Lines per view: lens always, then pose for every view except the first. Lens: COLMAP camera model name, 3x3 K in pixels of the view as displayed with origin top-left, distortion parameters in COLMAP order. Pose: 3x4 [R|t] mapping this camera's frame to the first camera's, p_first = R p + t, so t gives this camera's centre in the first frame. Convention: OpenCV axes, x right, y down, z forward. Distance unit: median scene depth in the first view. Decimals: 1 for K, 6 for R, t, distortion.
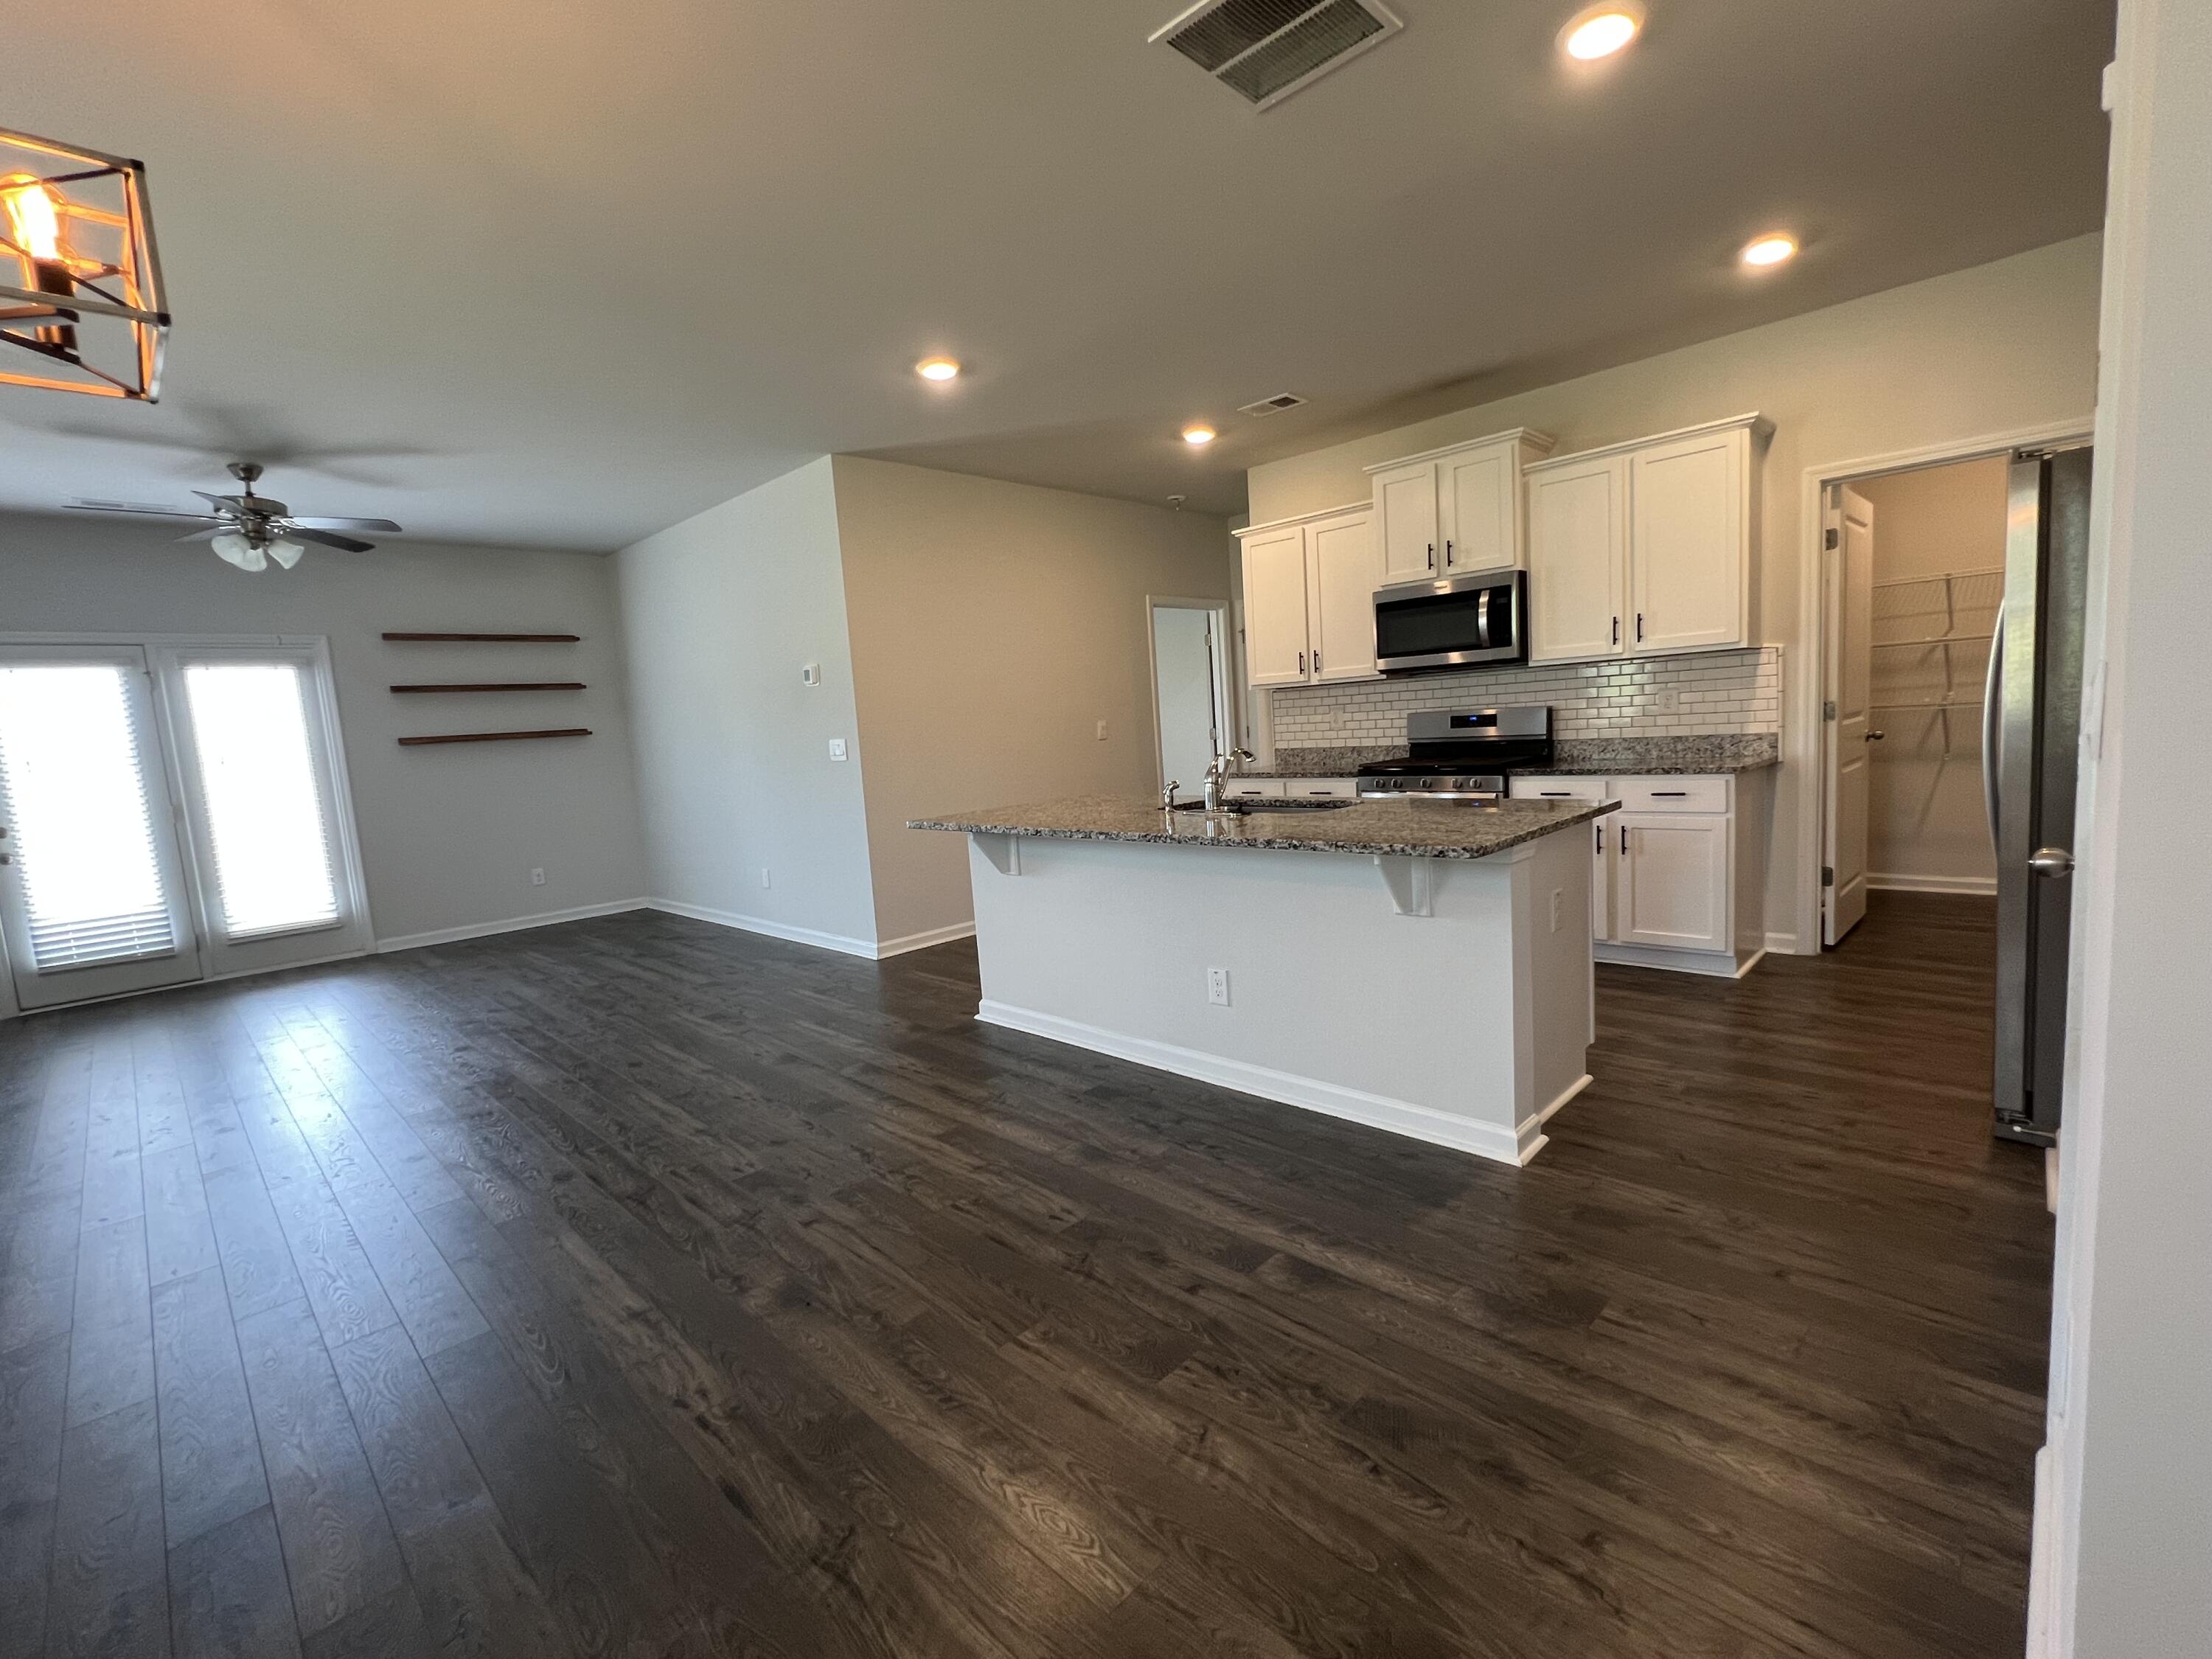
lens RADIAL K [[978.0, 0, 1103.9], [0, 978.0, 829.8], [0, 0, 1]] dist [-0.003129, 0.001313]
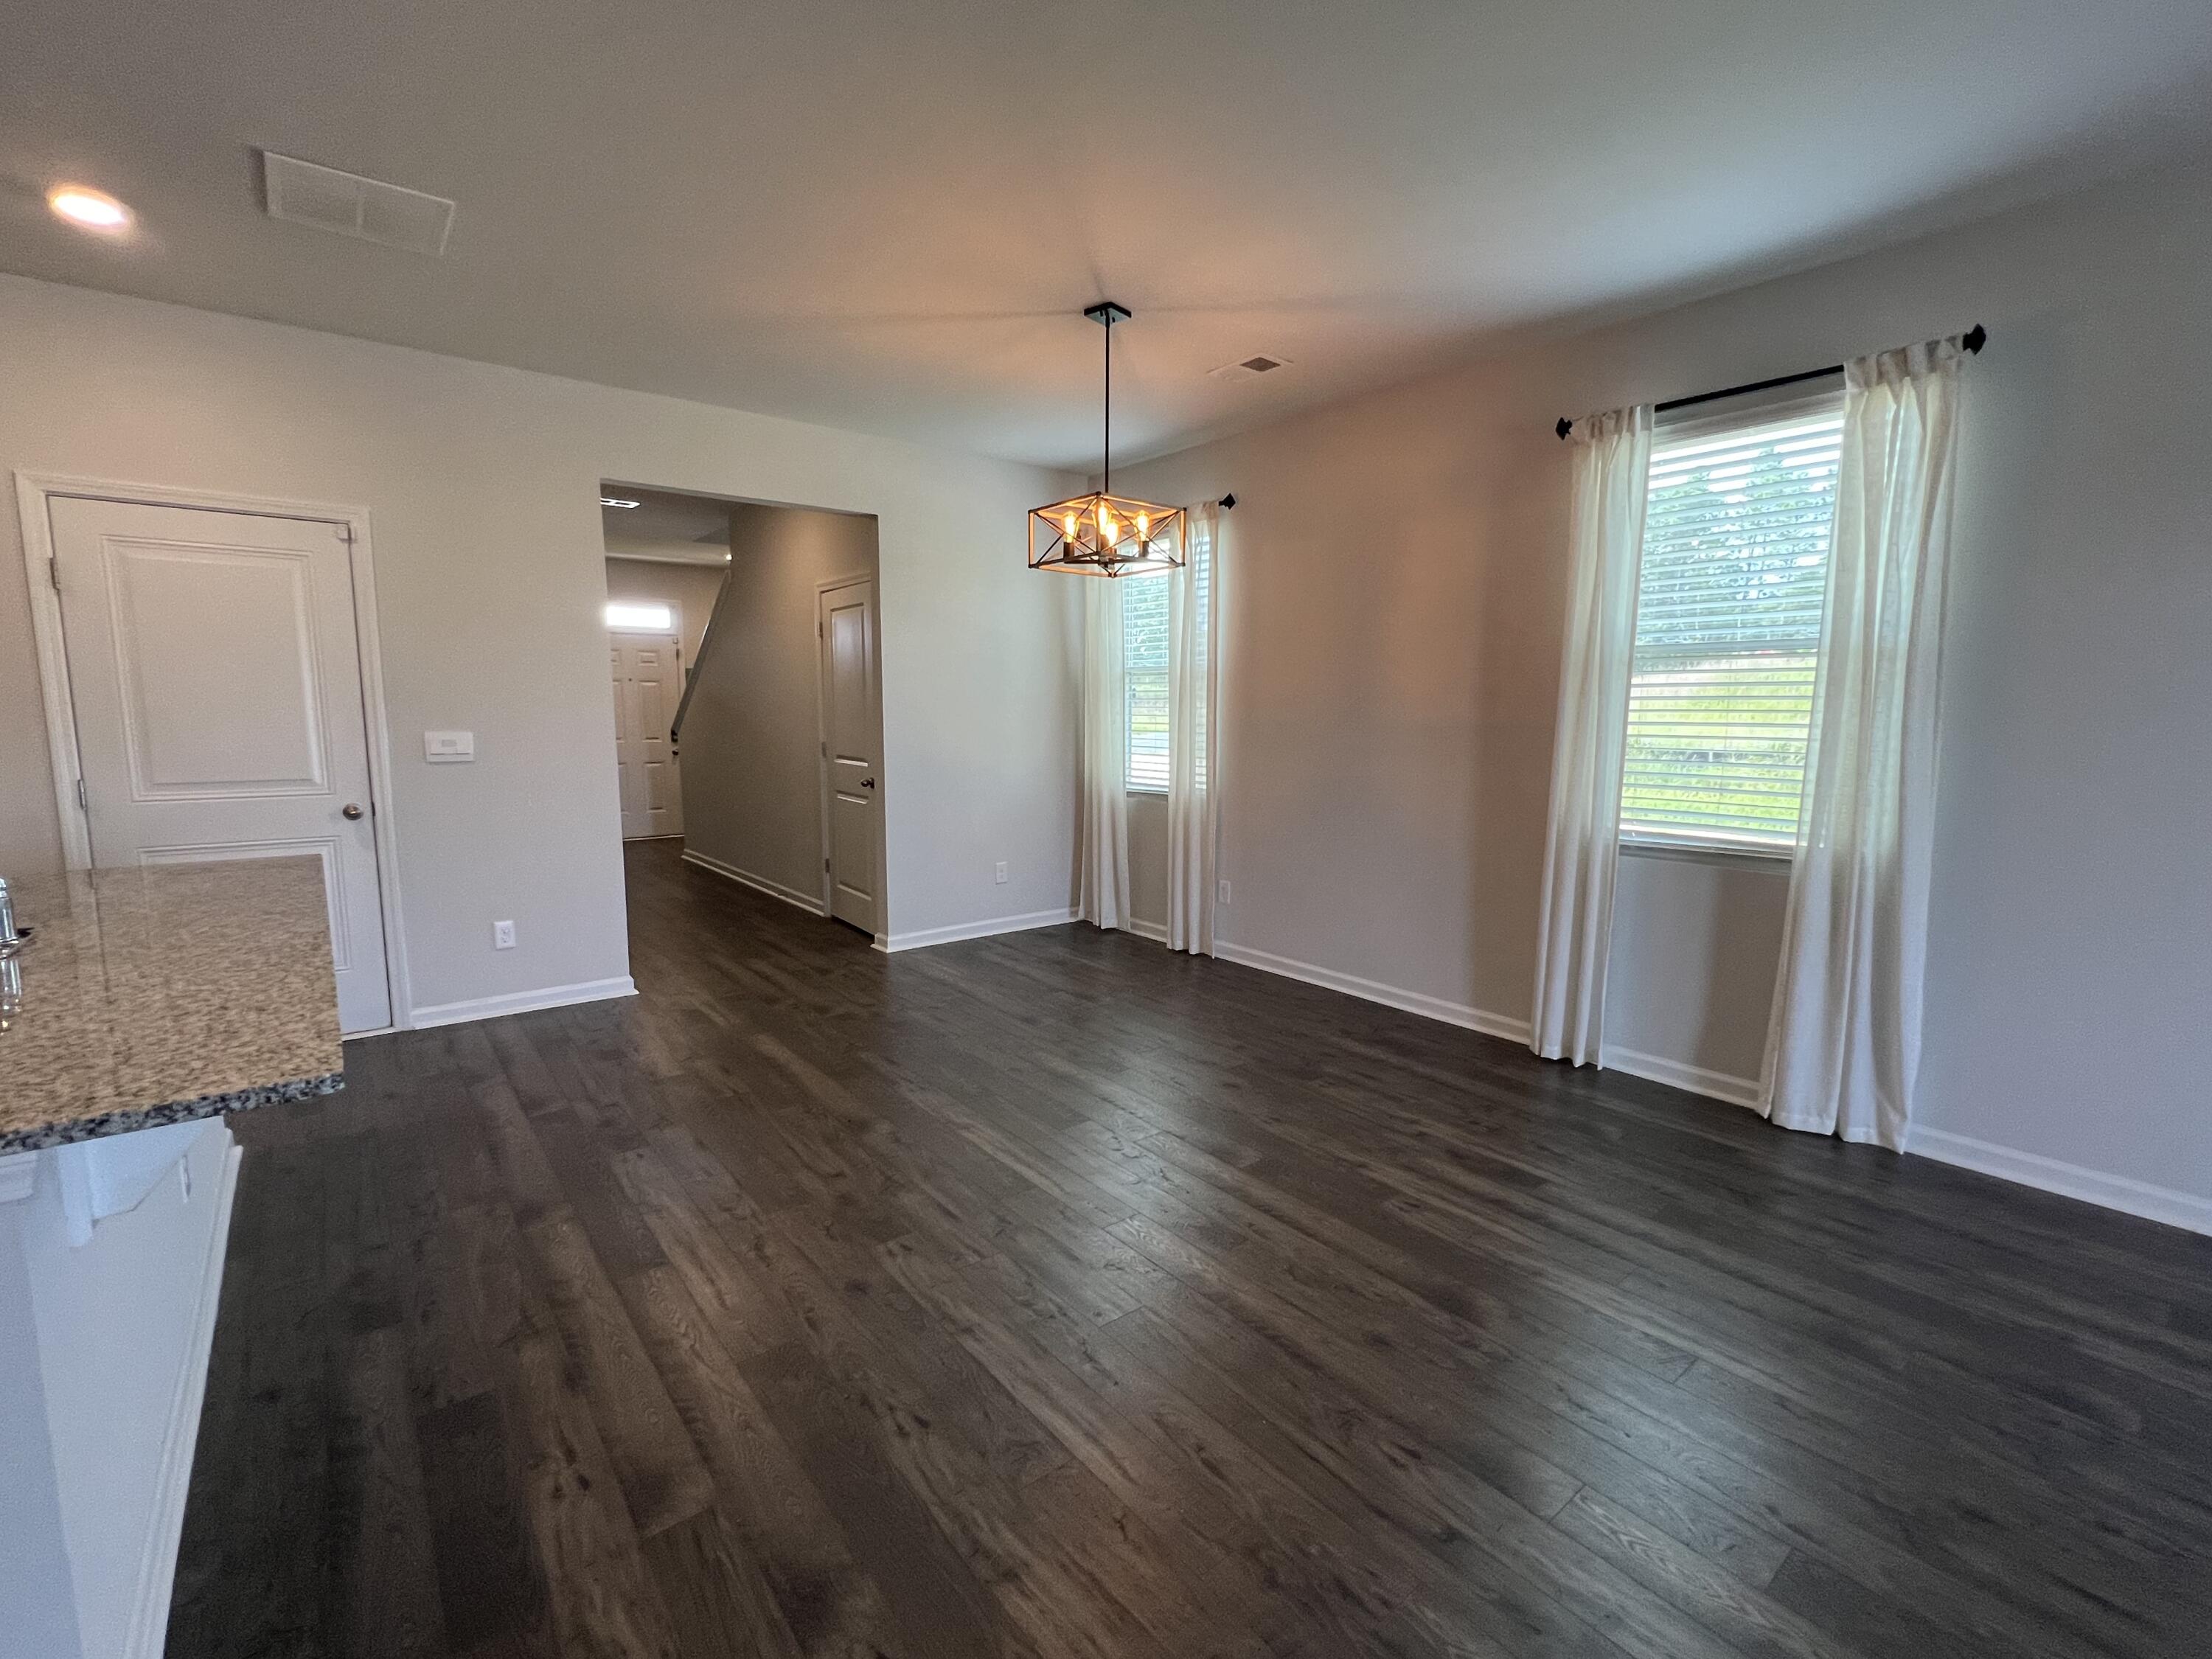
lens RADIAL K [[978.0, 0, 1099.3], [0, 978.0, 832.4], [0, 0, 1]] dist [-0.003129, 0.001313]
pose [[-0.990822, 0.044404, 0.127670, -0.541130], [0.072971, 0.970763, 0.228679, -0.151937], [-0.113783, 0.235897, -0.965094, 1.394525]]
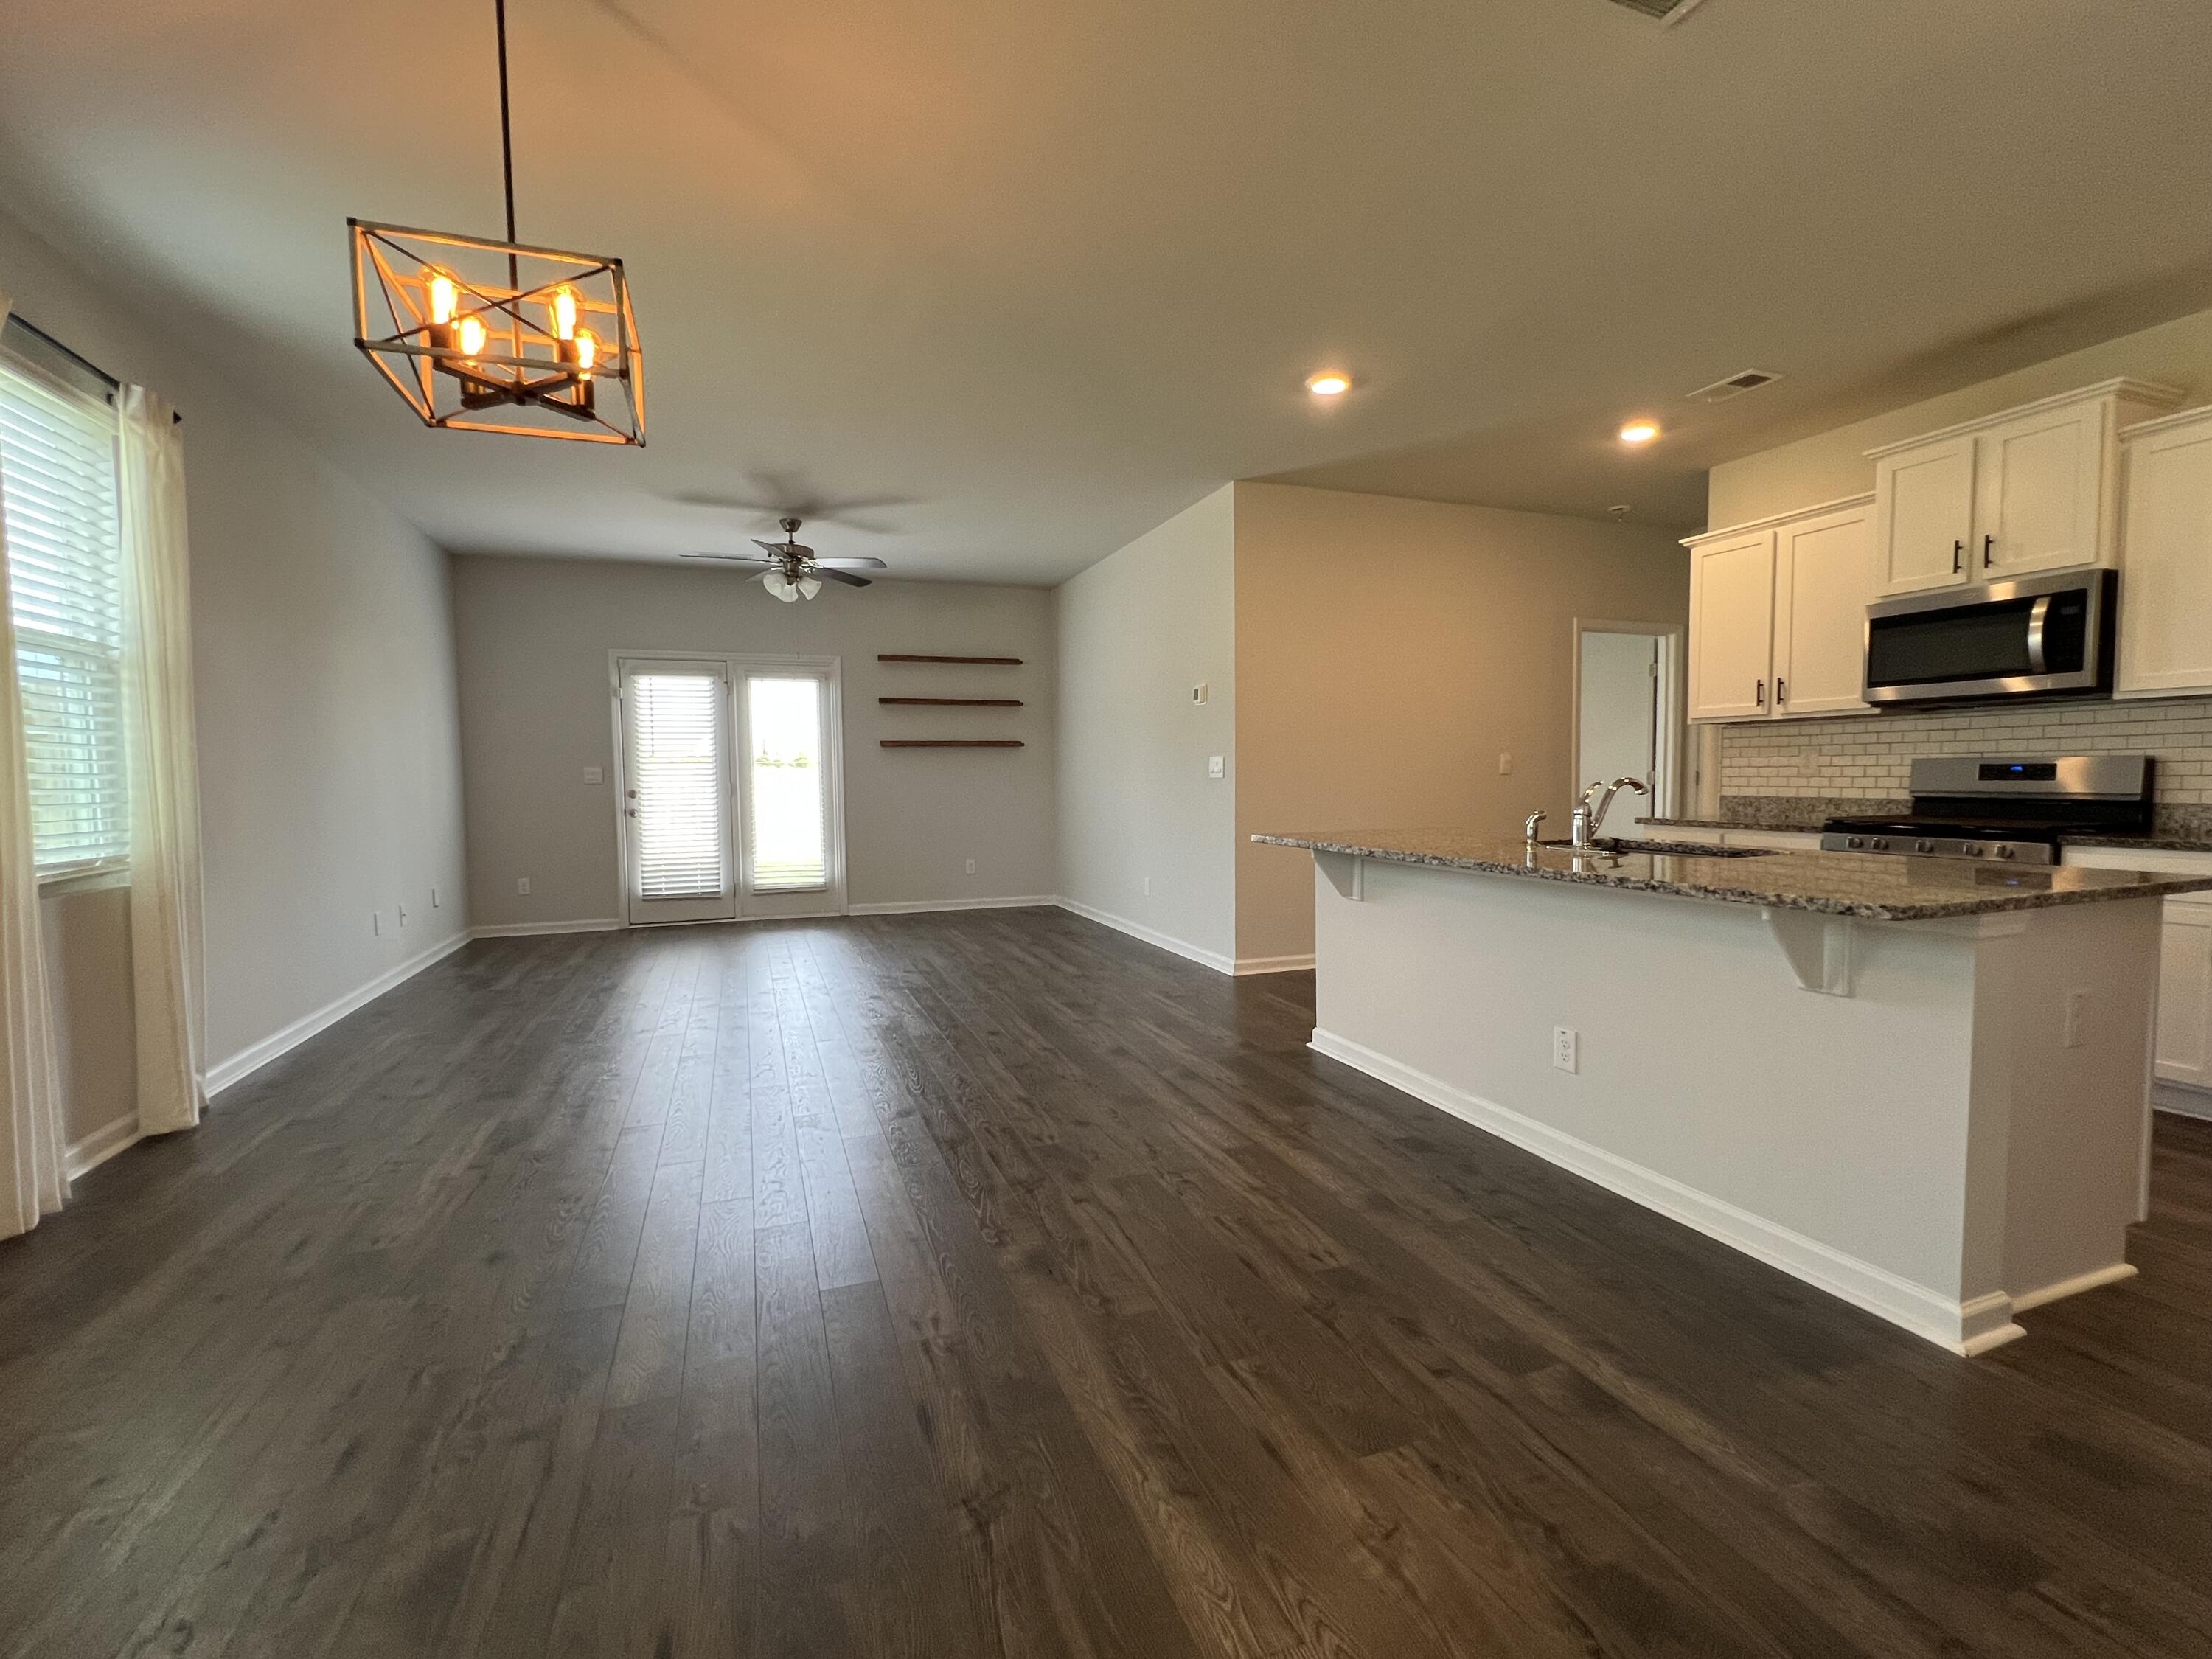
lens RADIAL K [[978.0, 0, 1105.9], [0, 978.0, 830.3], [0, 0, 1]] dist [-0.003129, 0.001313]
pose [[0.904563, 0.079712, -0.418822, 0.088997], [-0.095860, 0.995239, -0.017618, 0.020746], [0.415424, 0.056085, 0.907897, 0.037627]]
